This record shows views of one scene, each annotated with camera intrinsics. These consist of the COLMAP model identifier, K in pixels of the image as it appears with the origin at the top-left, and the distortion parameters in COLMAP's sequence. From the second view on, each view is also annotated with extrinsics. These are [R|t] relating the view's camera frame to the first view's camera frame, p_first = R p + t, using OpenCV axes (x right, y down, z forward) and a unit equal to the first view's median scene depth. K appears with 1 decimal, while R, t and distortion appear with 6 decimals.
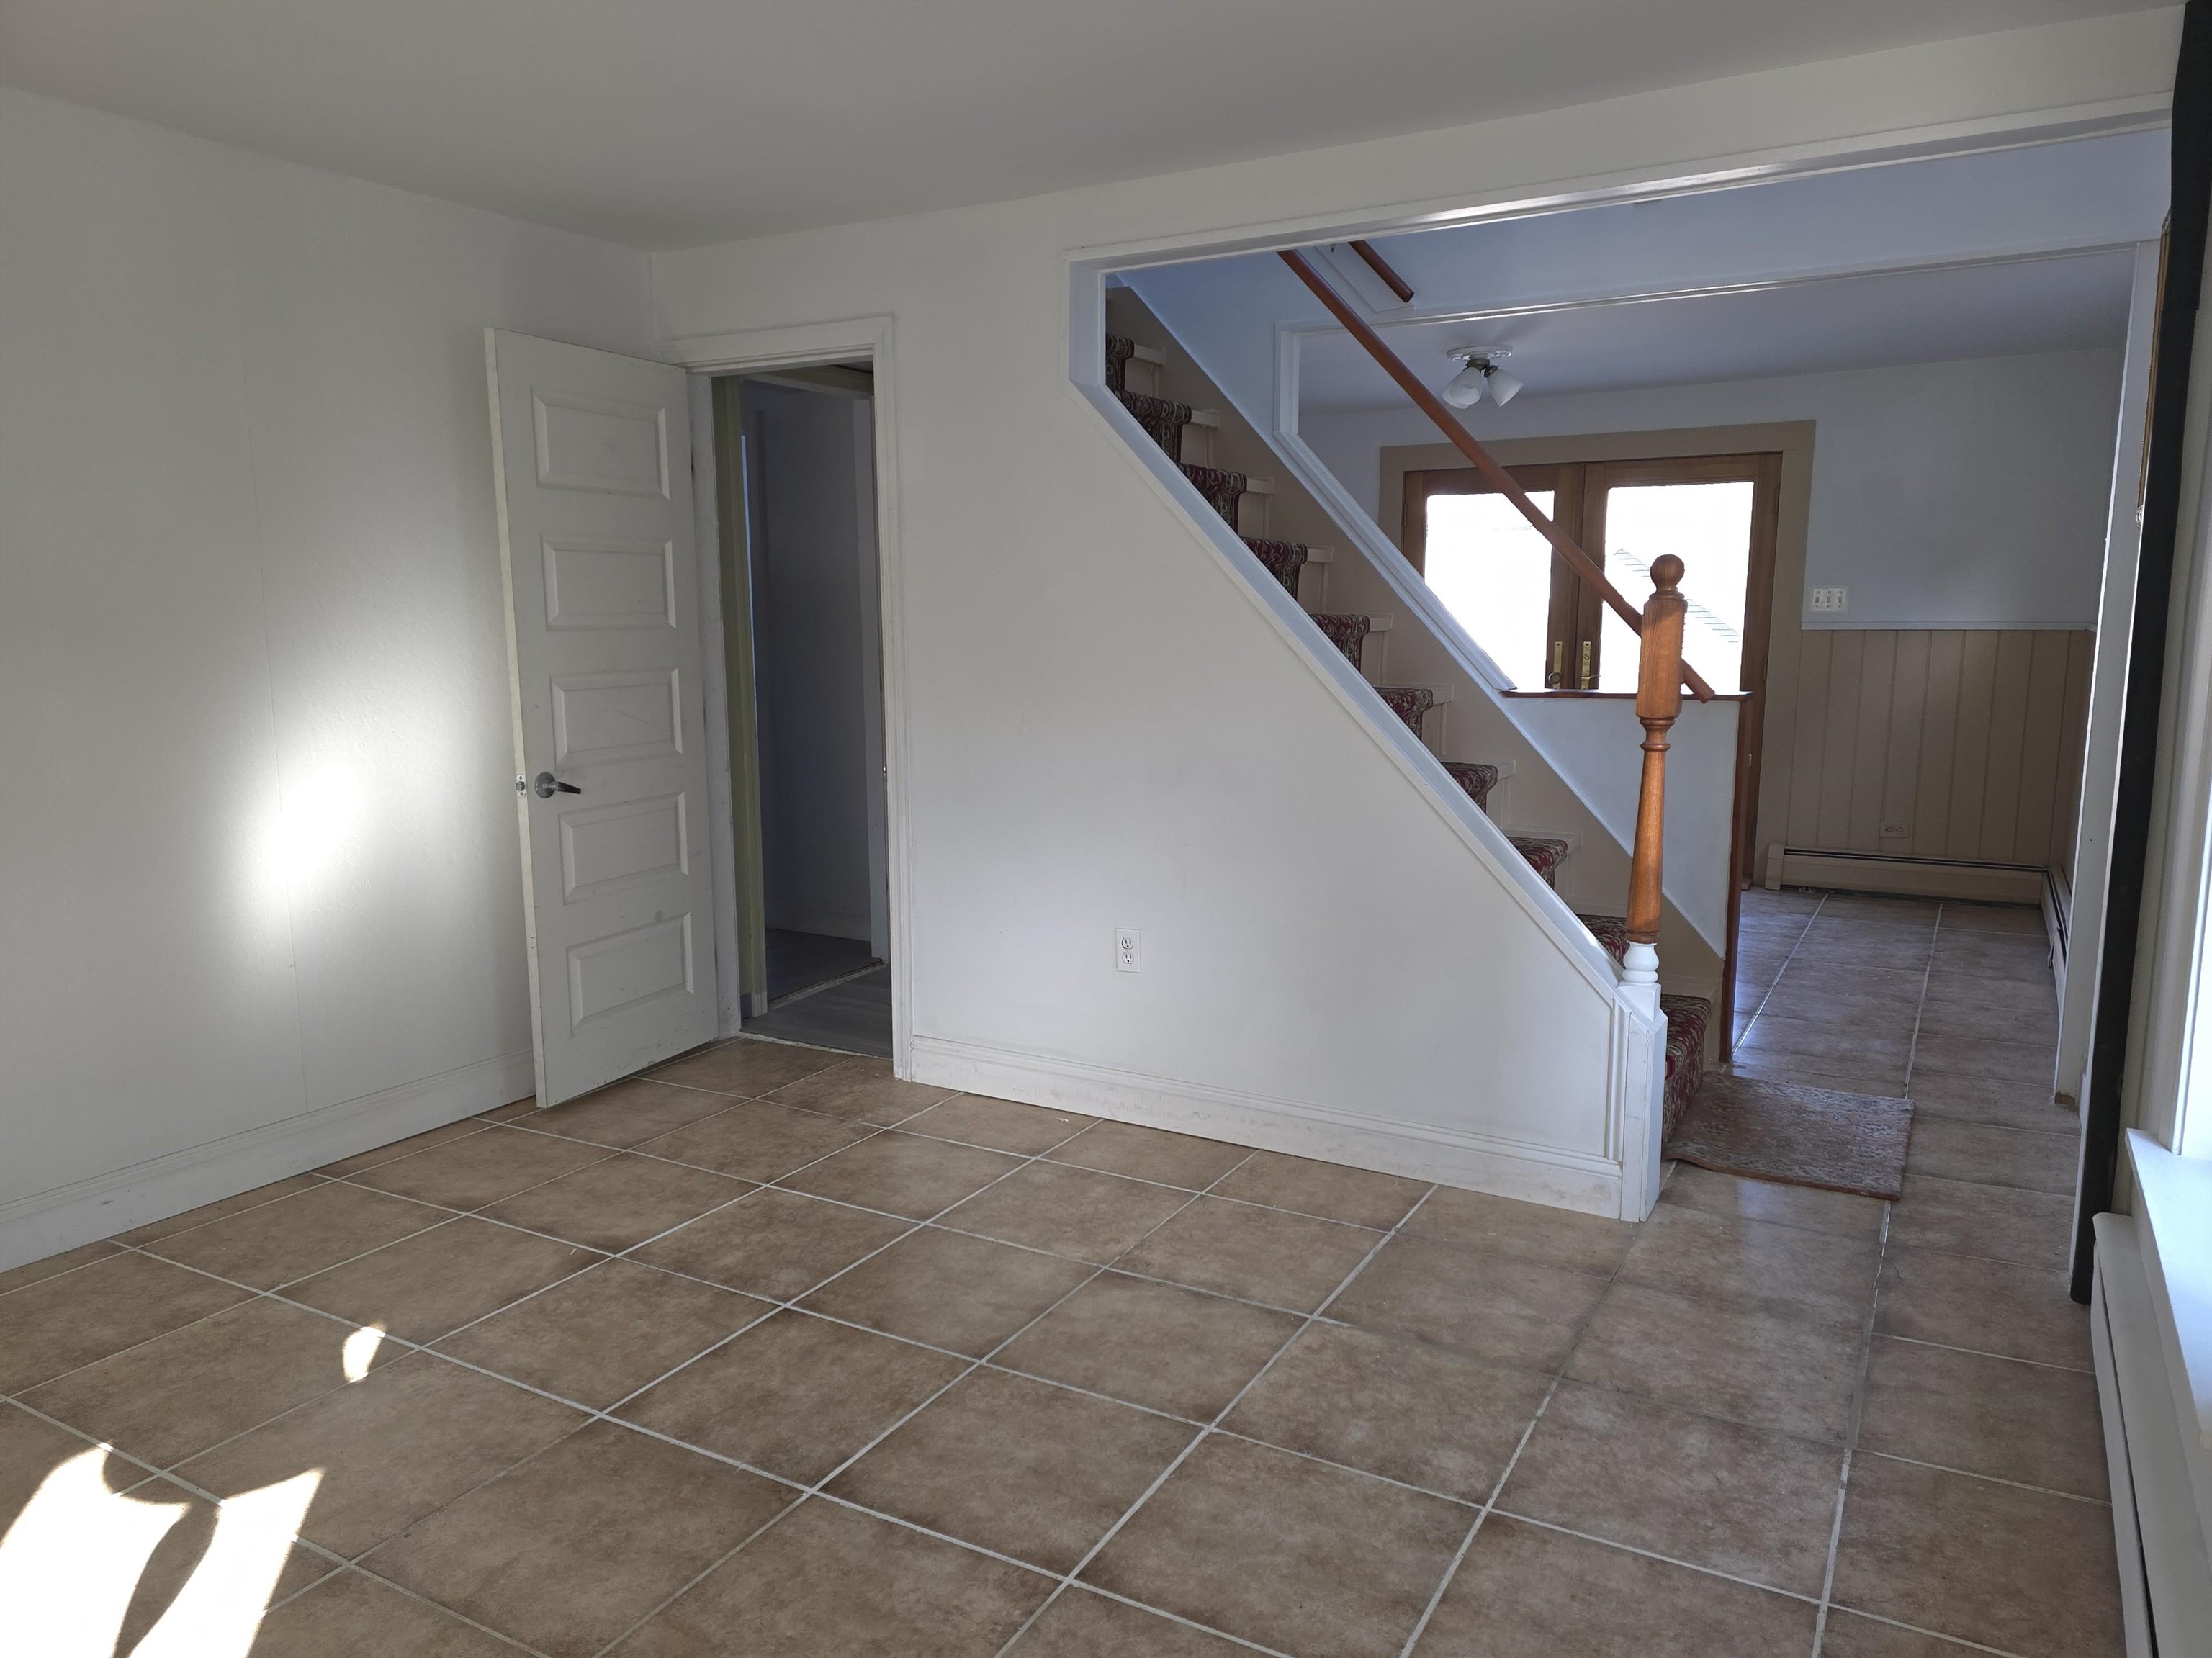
lens RADIAL K [[1533.4, 0, 1077.3], [0, 1533.4, 831.7], [0, 0, 1]] dist [0.097439, -0.117910]
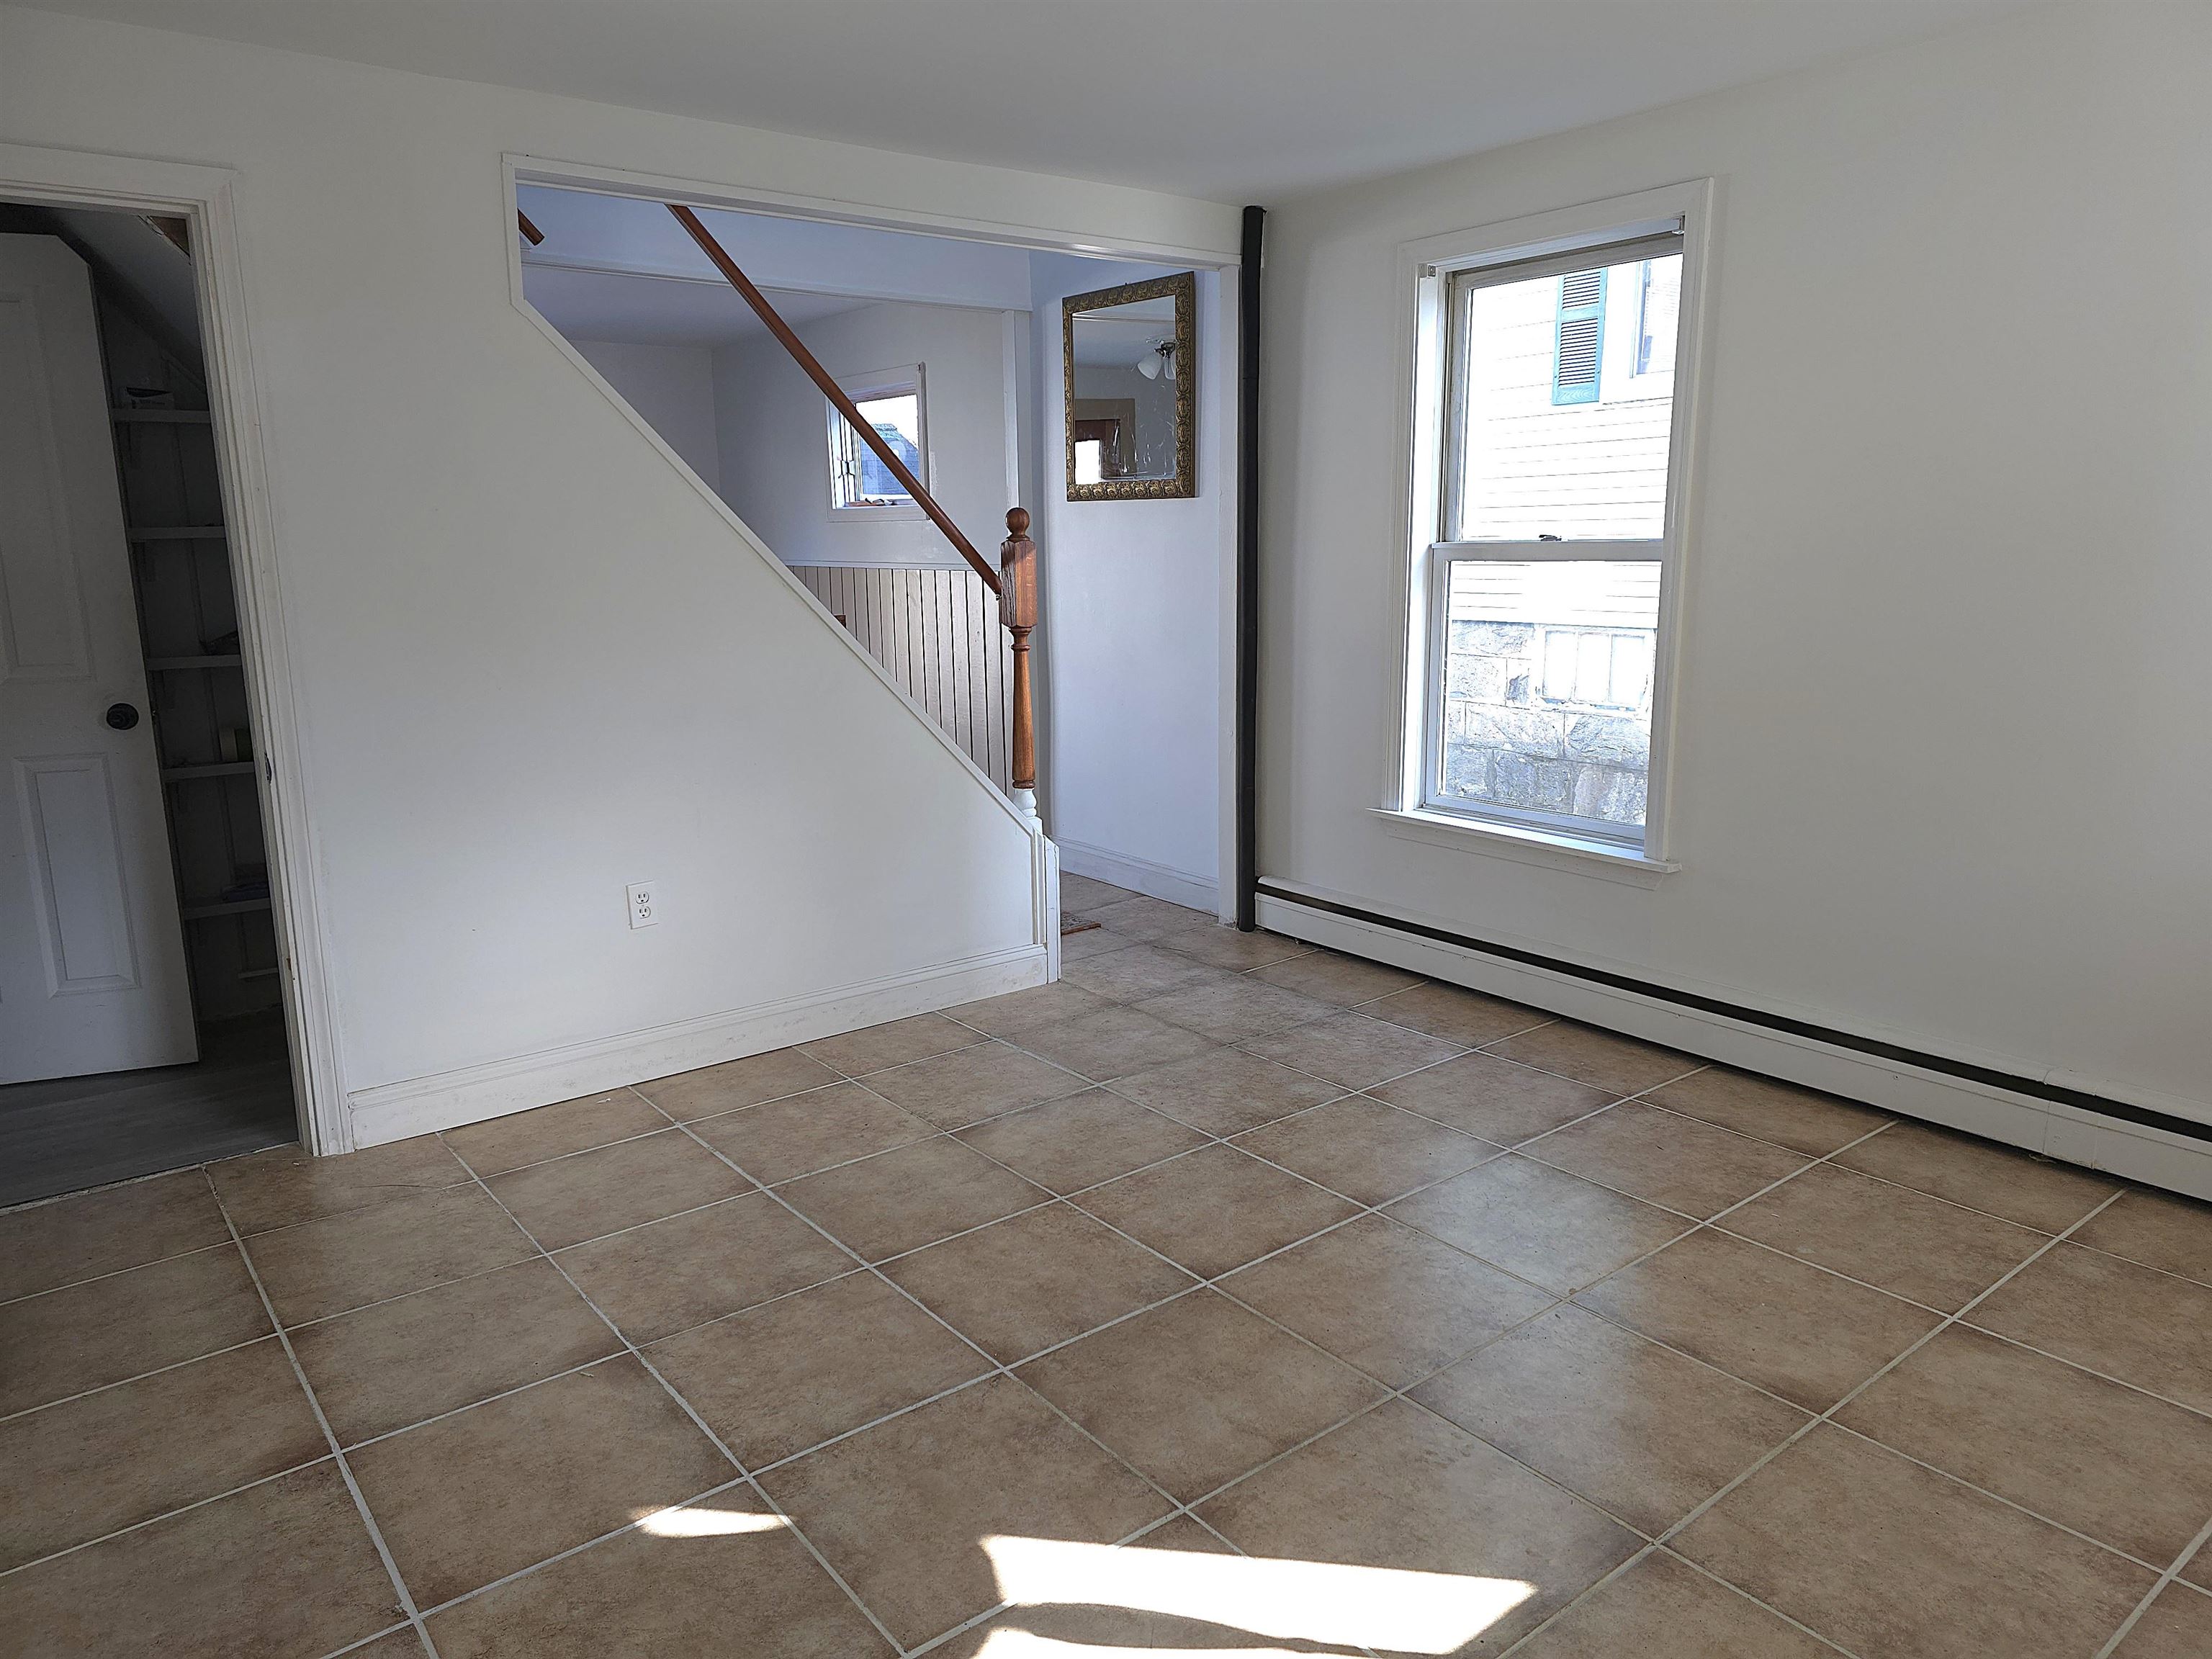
lens RADIAL K [[1533.5, 0, 1077.3], [0, 1533.5, 832.2], [0, 0, 1]] dist [0.097439, -0.117910]
pose [[0.365403, -0.183970, 0.912489, -0.953339], [0.149581, 0.979141, 0.137509, -0.077929], [-0.918753, 0.086245, 0.385299, 0.458276]]
